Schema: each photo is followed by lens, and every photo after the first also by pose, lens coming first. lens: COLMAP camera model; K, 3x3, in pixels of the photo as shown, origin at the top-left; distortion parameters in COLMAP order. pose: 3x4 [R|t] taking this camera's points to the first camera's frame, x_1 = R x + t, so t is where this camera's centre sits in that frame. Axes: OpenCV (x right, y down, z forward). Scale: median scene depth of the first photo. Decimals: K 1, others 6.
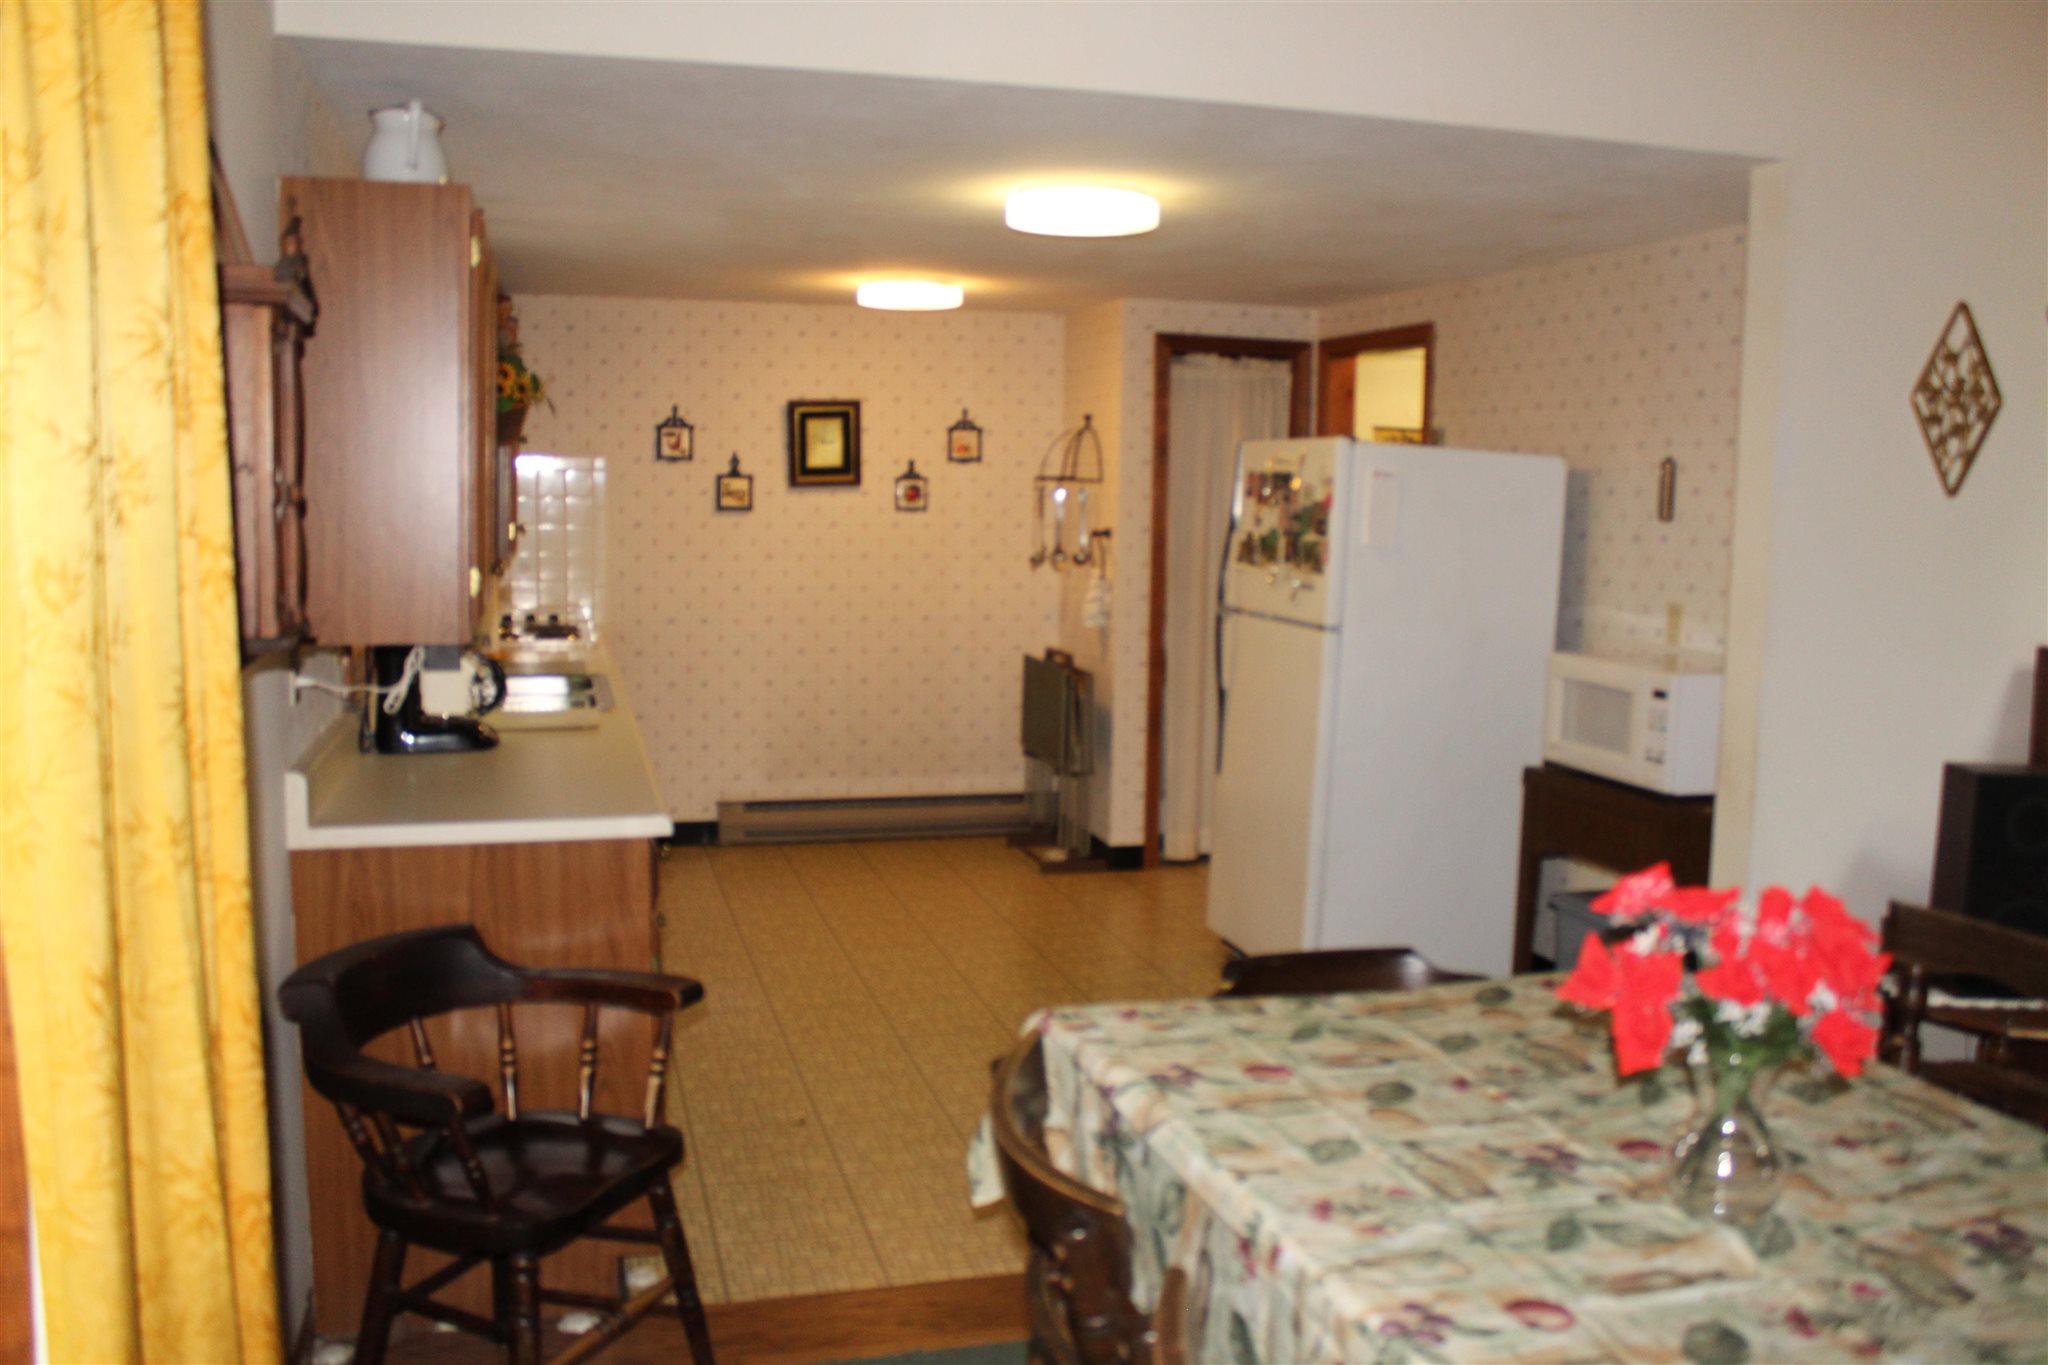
lens RADIAL K [[1720.8, 0, 1002.8], [0, 1720.8, 676.6], [0, 0, 1]] dist [-0.139649, 0.099348]
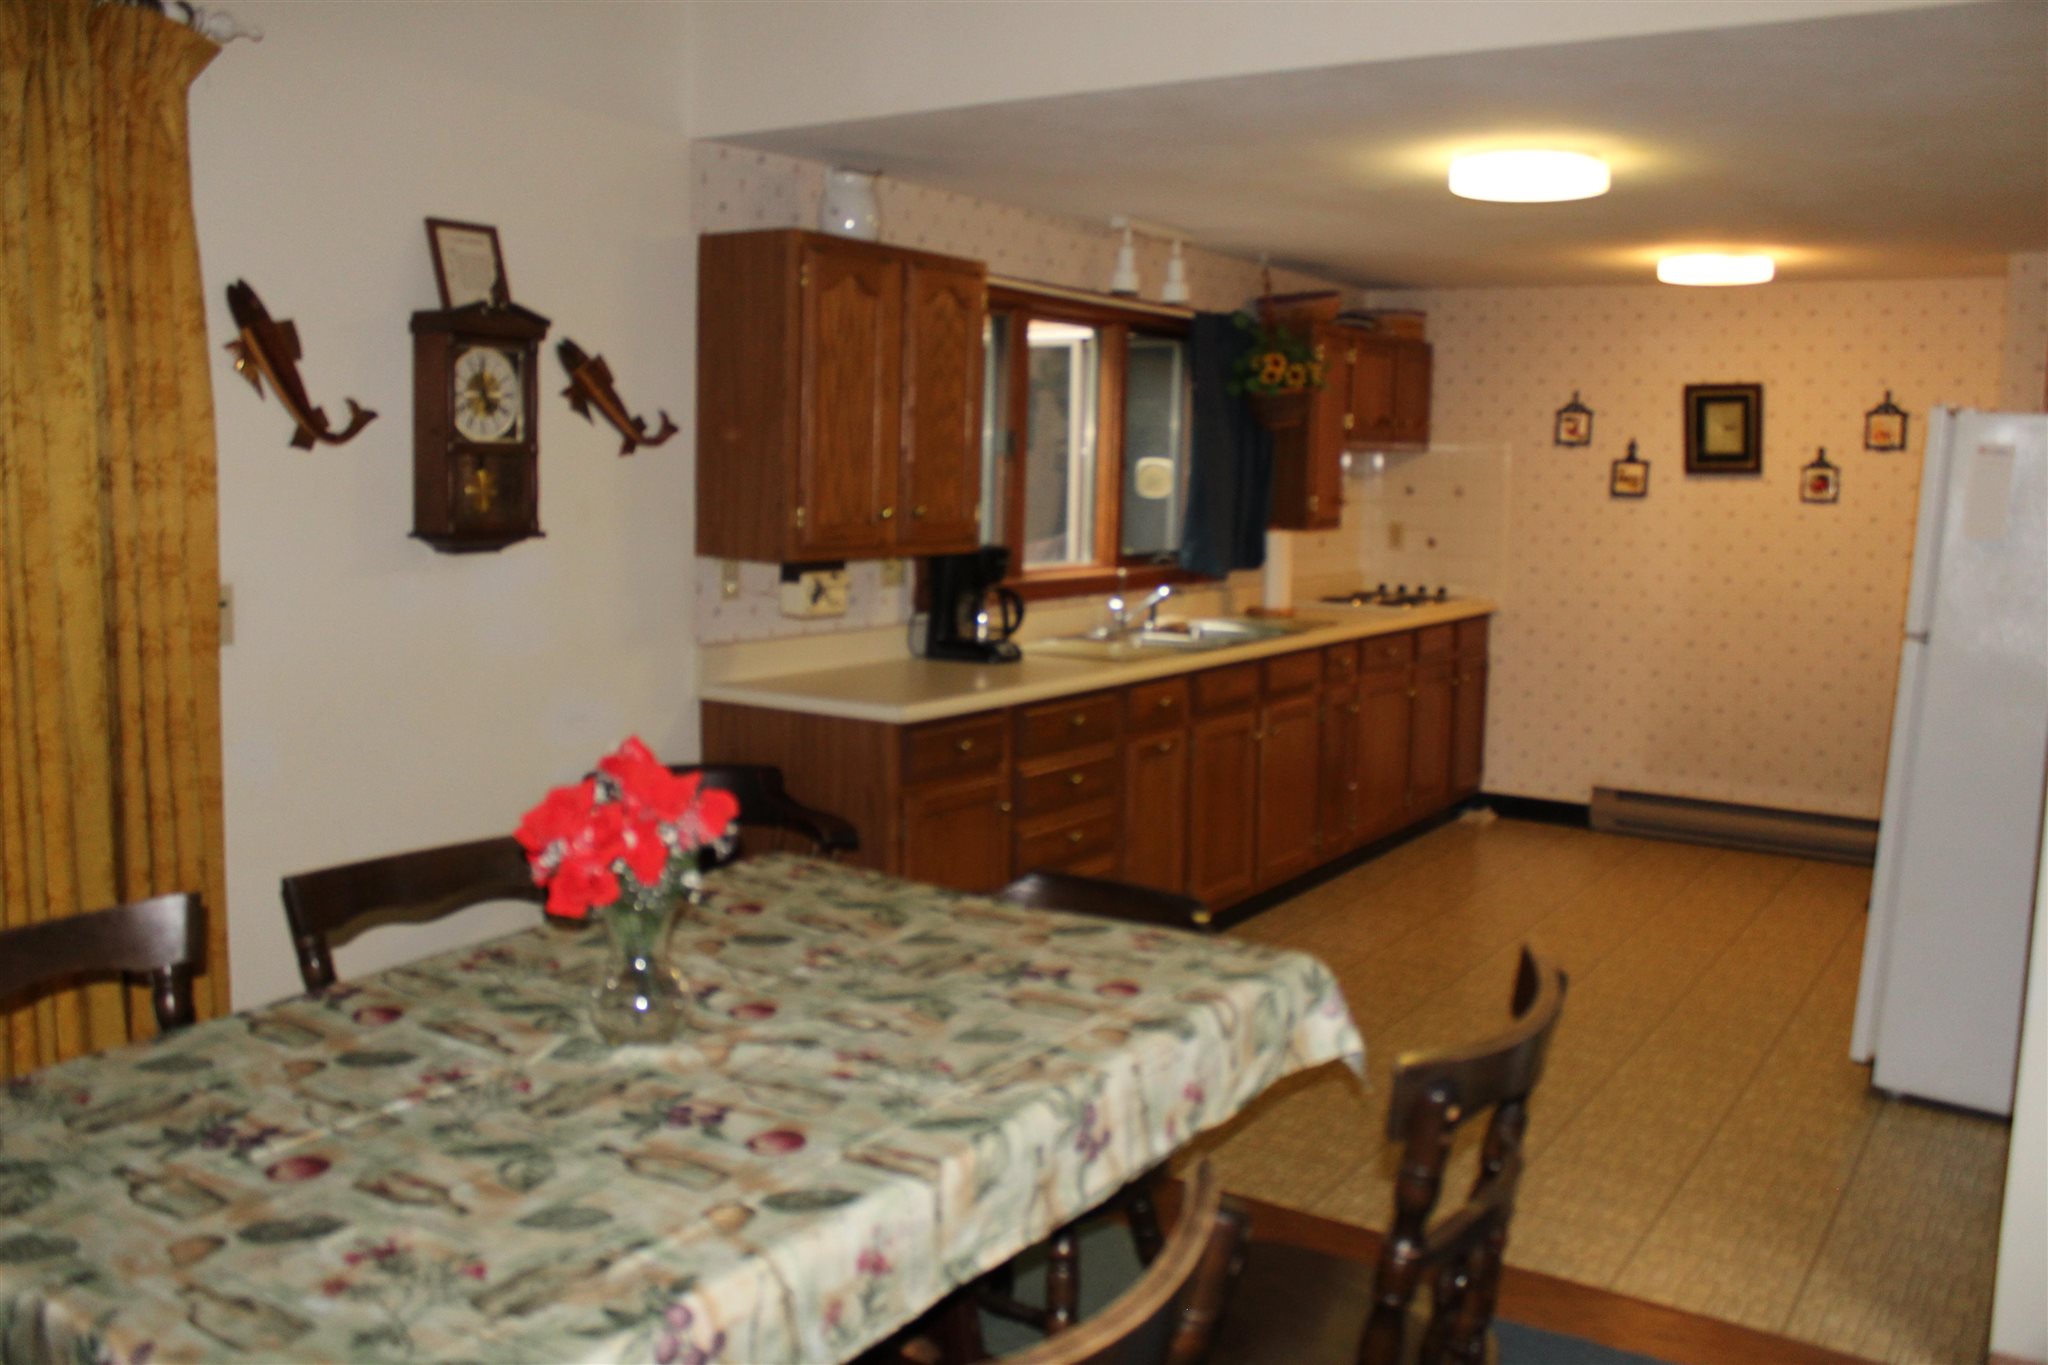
lens RADIAL K [[1720.8, 0, 1012.0], [0, 1720.8, 686.5], [0, 0, 1]] dist [-0.139649, 0.099348]
pose [[0.666499, 0.097711, -0.739075, 0.340045], [-0.090047, 0.994667, 0.050298, -0.004339], [0.740048, 0.033028, 0.671742, 0.080086]]
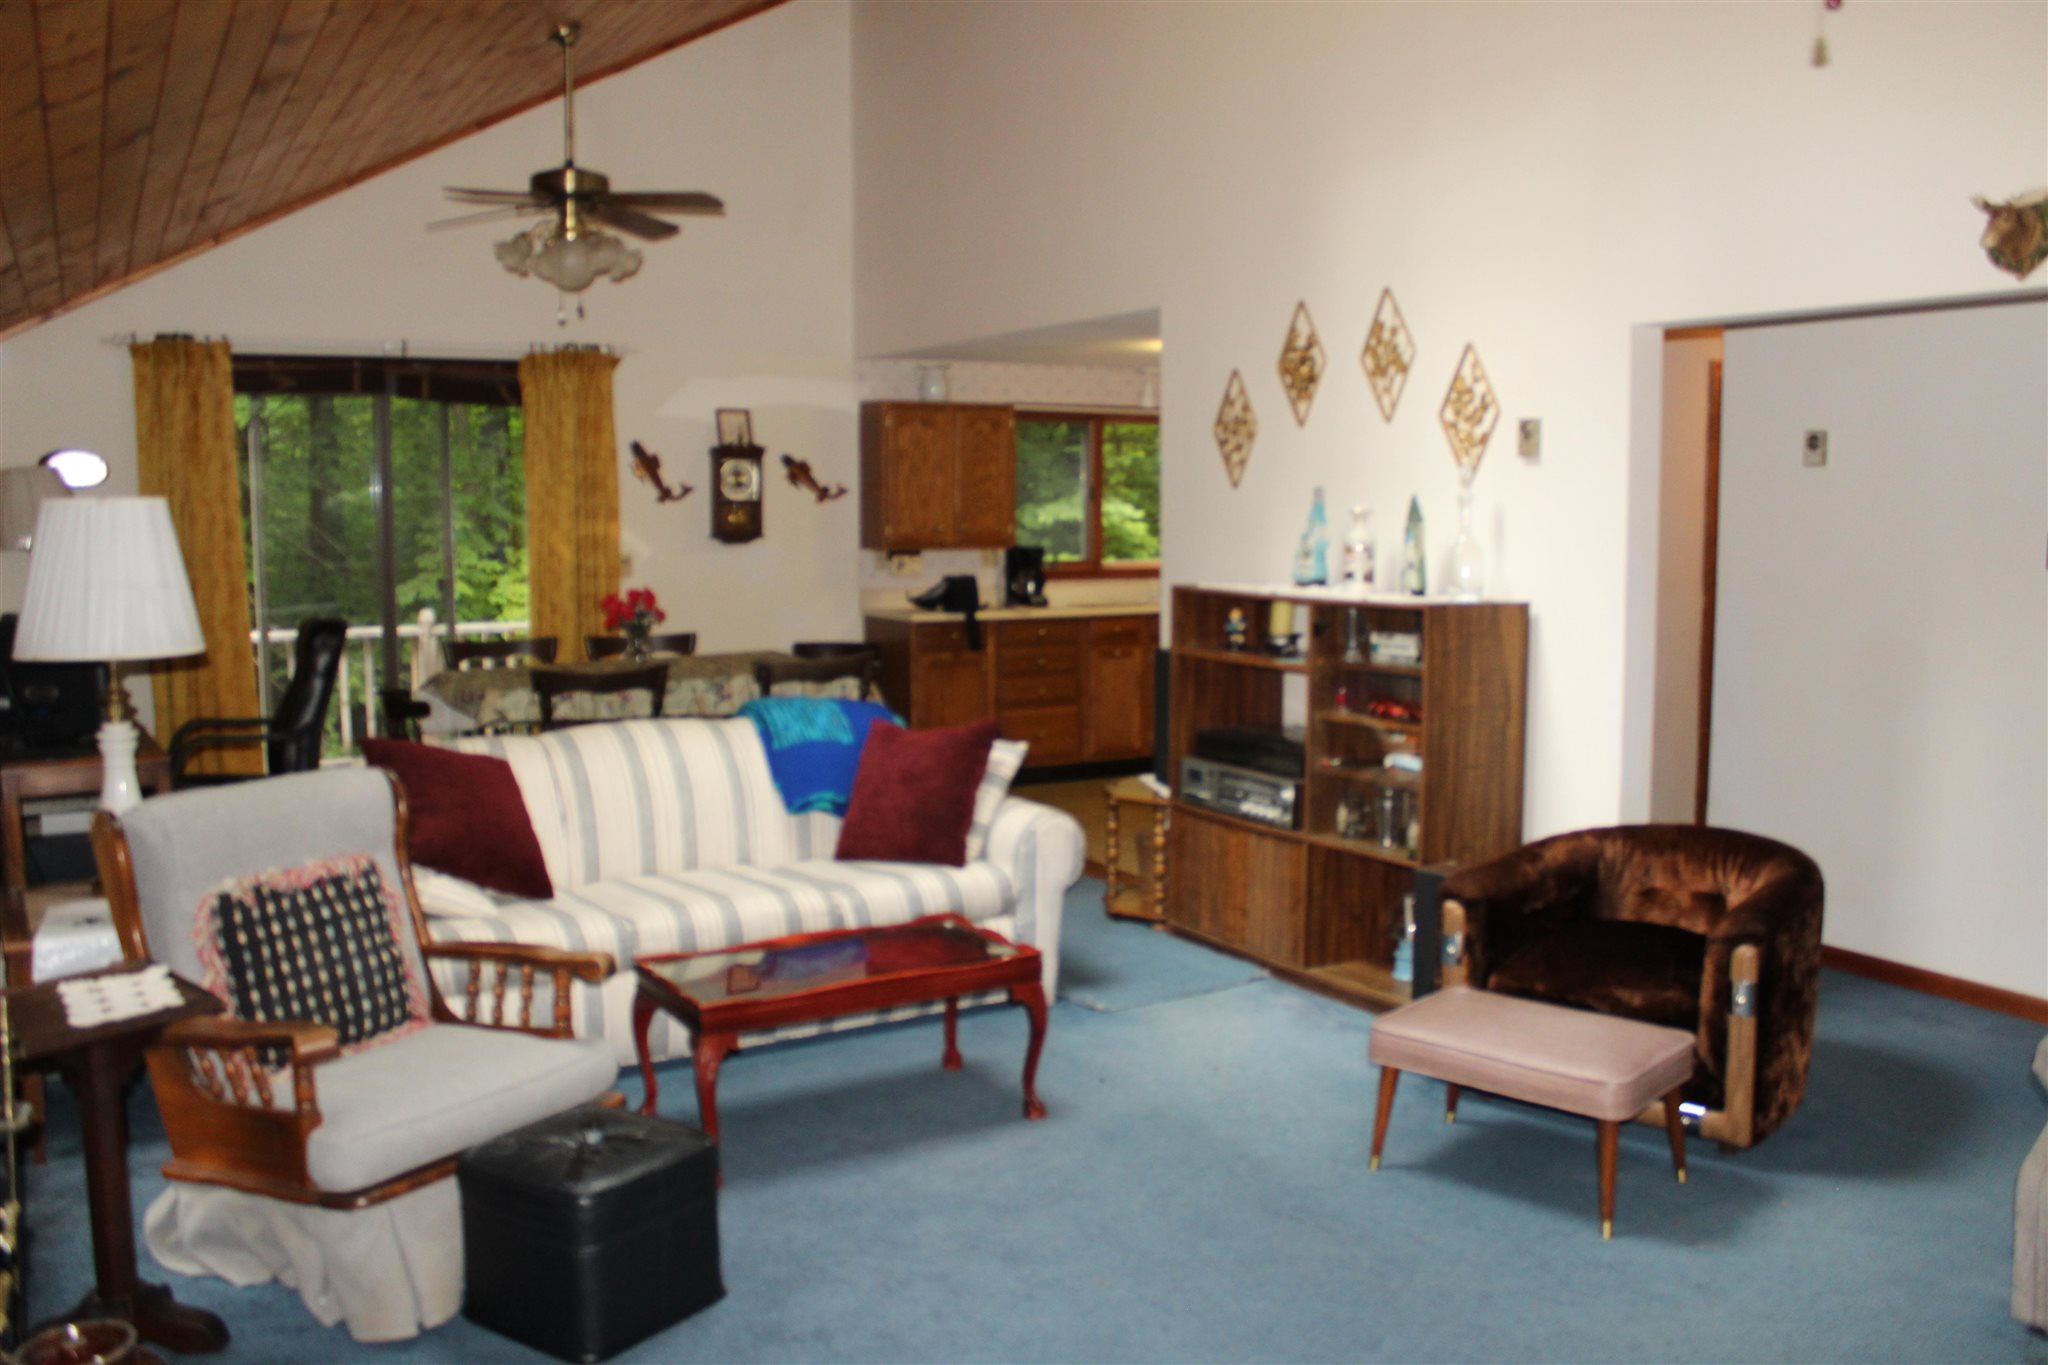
lens RADIAL K [[1720.8, 0, 1041.4], [0, 1720.8, 687.4], [0, 0, 1]] dist [-0.139649, 0.099348]
pose [[0.273160, 0.089249, -0.957820, 1.110585], [-0.097337, 0.993141, 0.064781, -0.003167], [0.957032, 0.075535, 0.279973, 0.172904]]
